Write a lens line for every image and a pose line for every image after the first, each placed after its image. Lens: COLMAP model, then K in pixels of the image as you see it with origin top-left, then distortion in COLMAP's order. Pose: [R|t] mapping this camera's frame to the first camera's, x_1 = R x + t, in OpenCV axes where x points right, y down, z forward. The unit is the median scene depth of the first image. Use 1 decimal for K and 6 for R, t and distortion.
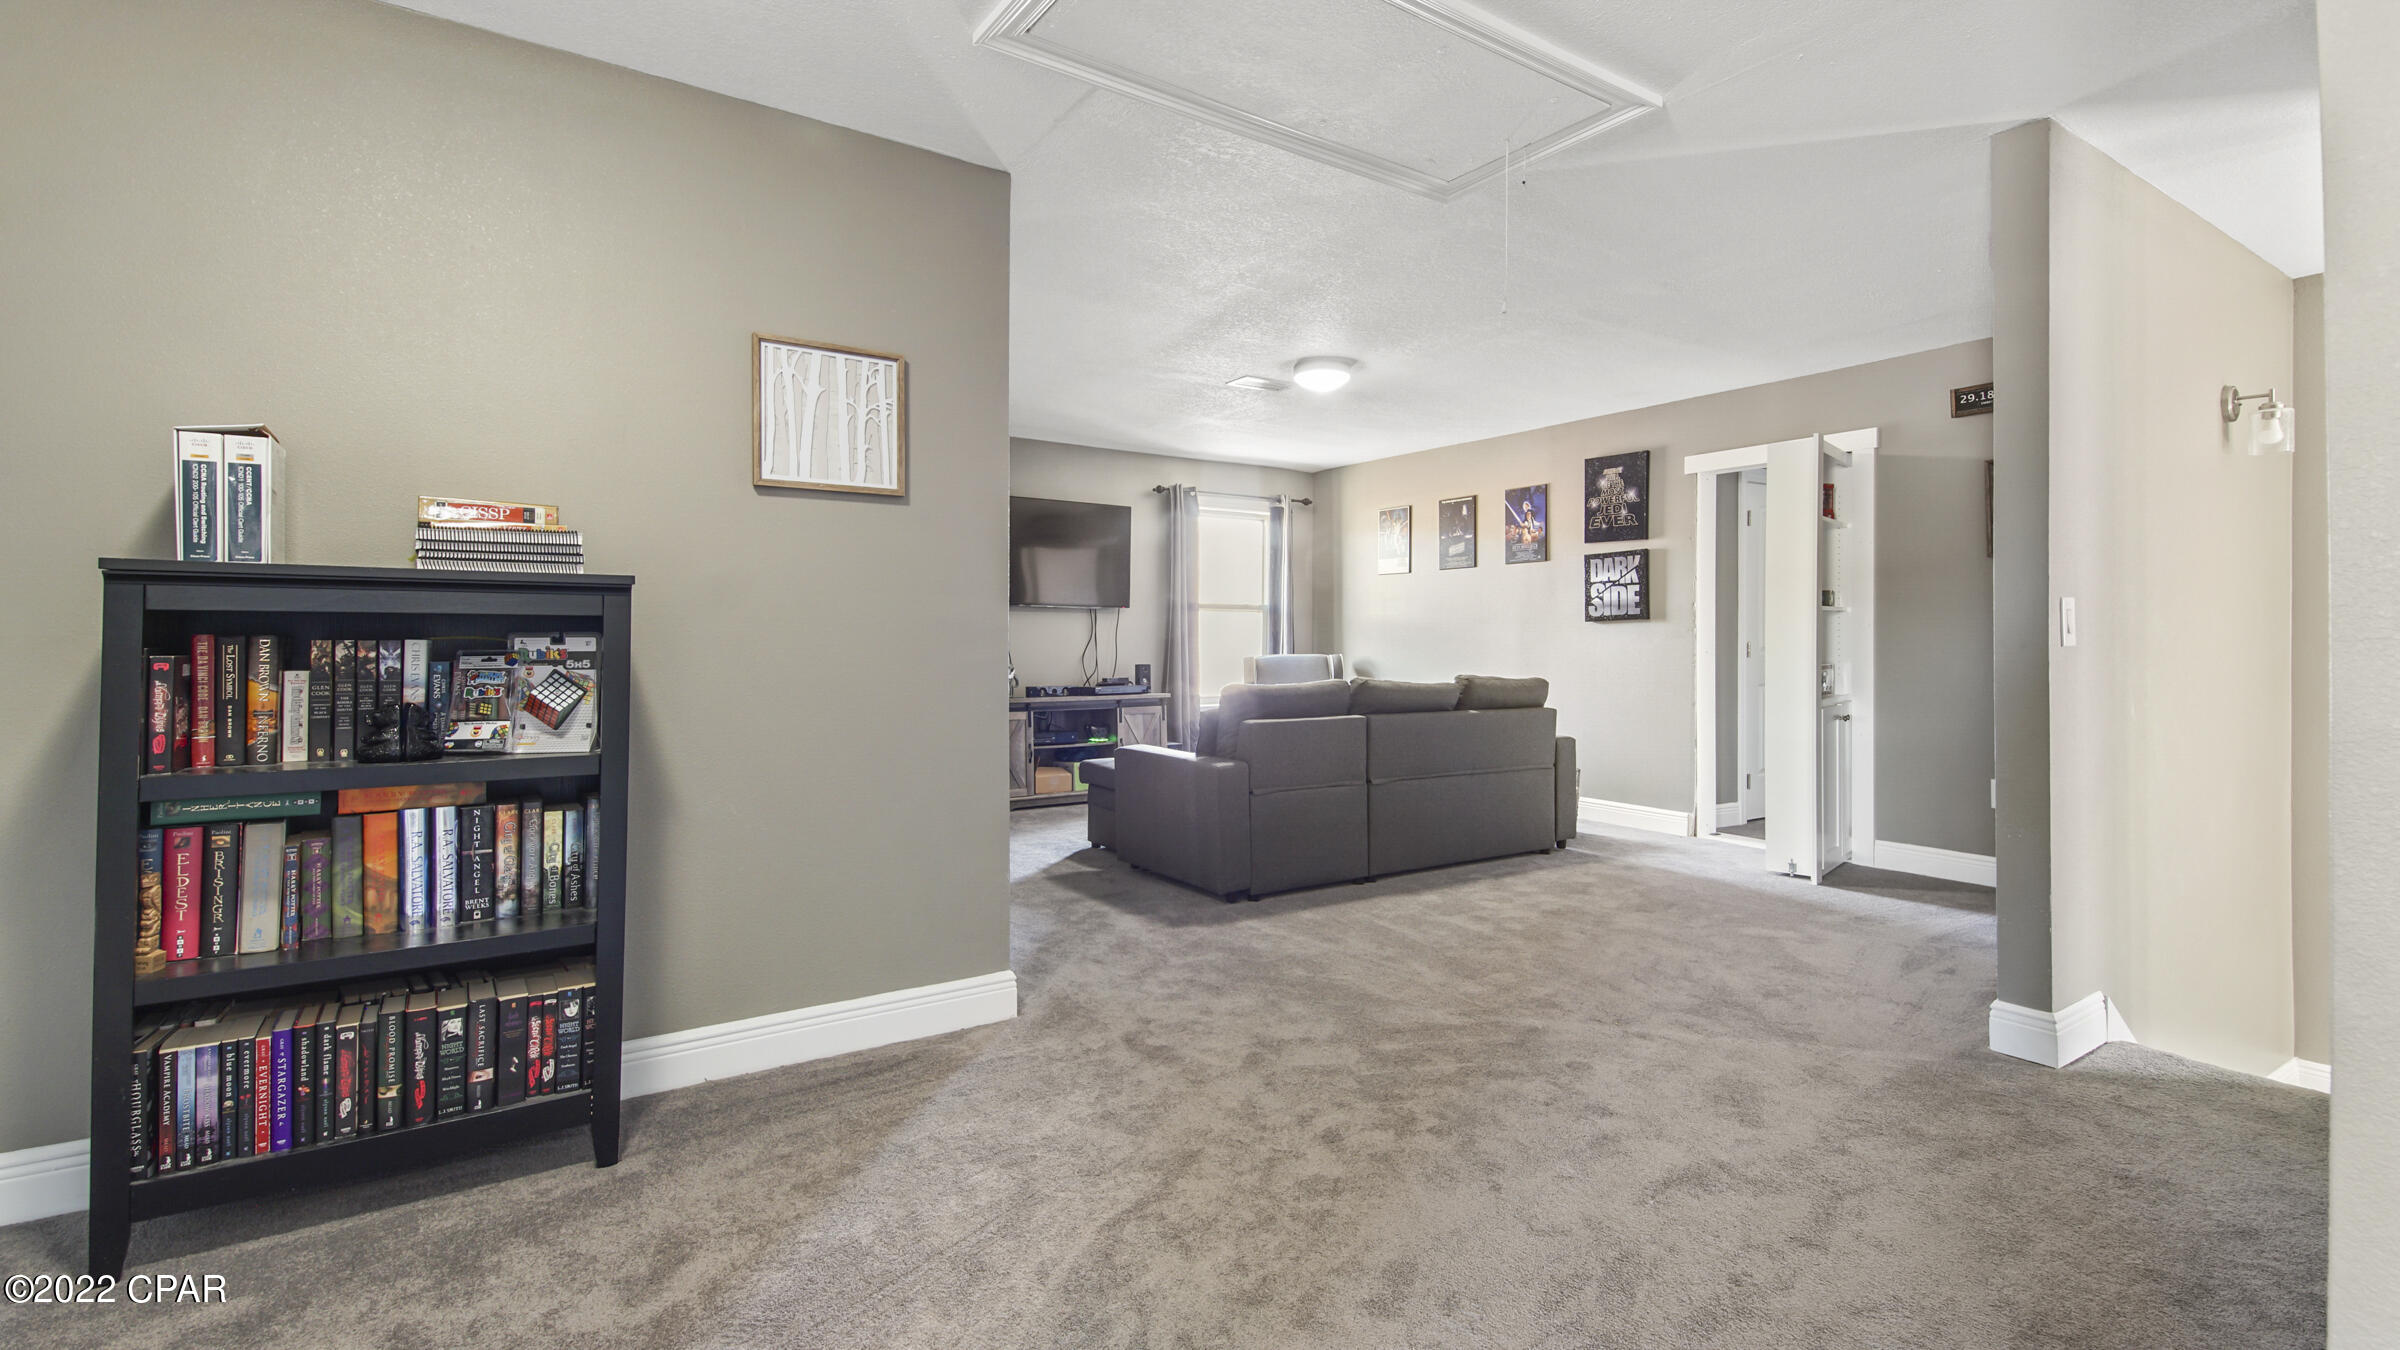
lens RADIAL K [[1075.2, 0, 1208.3], [0, 1075.2, 639.1], [0, 0, 1]] dist [0.025827, -0.015091]
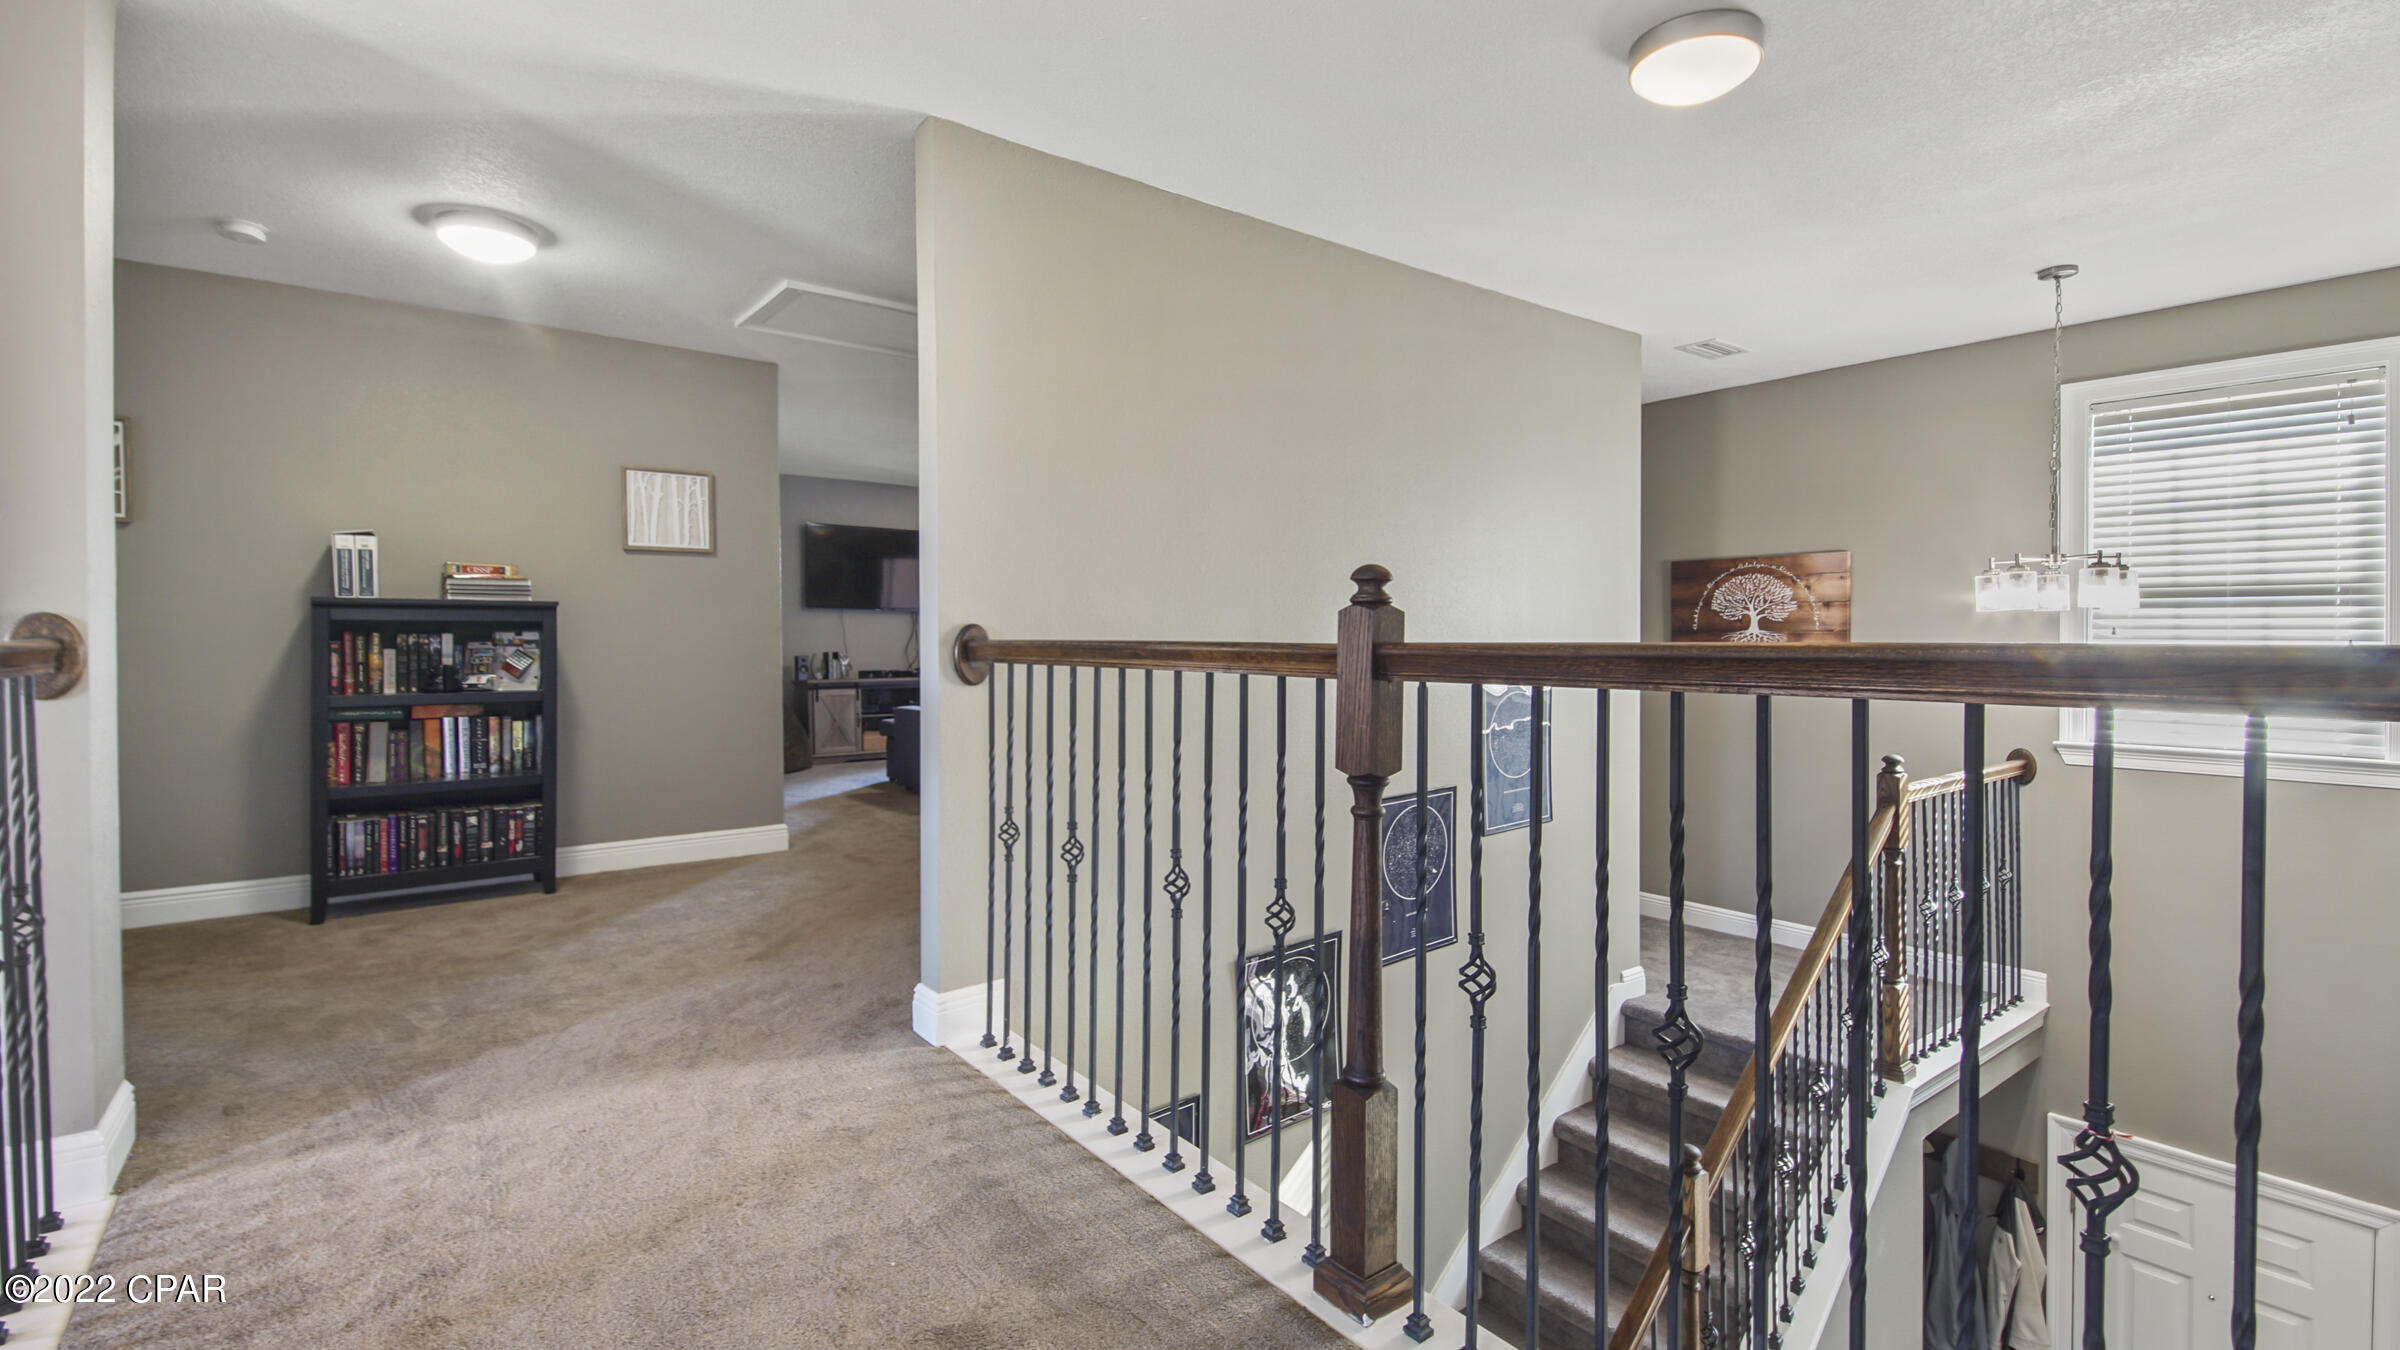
lens RADIAL K [[1075.2, 0, 1204.6], [0, 1075.2, 660.7], [0, 0, 1]] dist [0.025827, -0.015091]
pose [[0.997990, -0.004354, 0.063230, 0.554508], [0.002847, 0.999710, 0.023899, 0.006237], [-0.063315, -0.023671, 0.997713, -1.116287]]
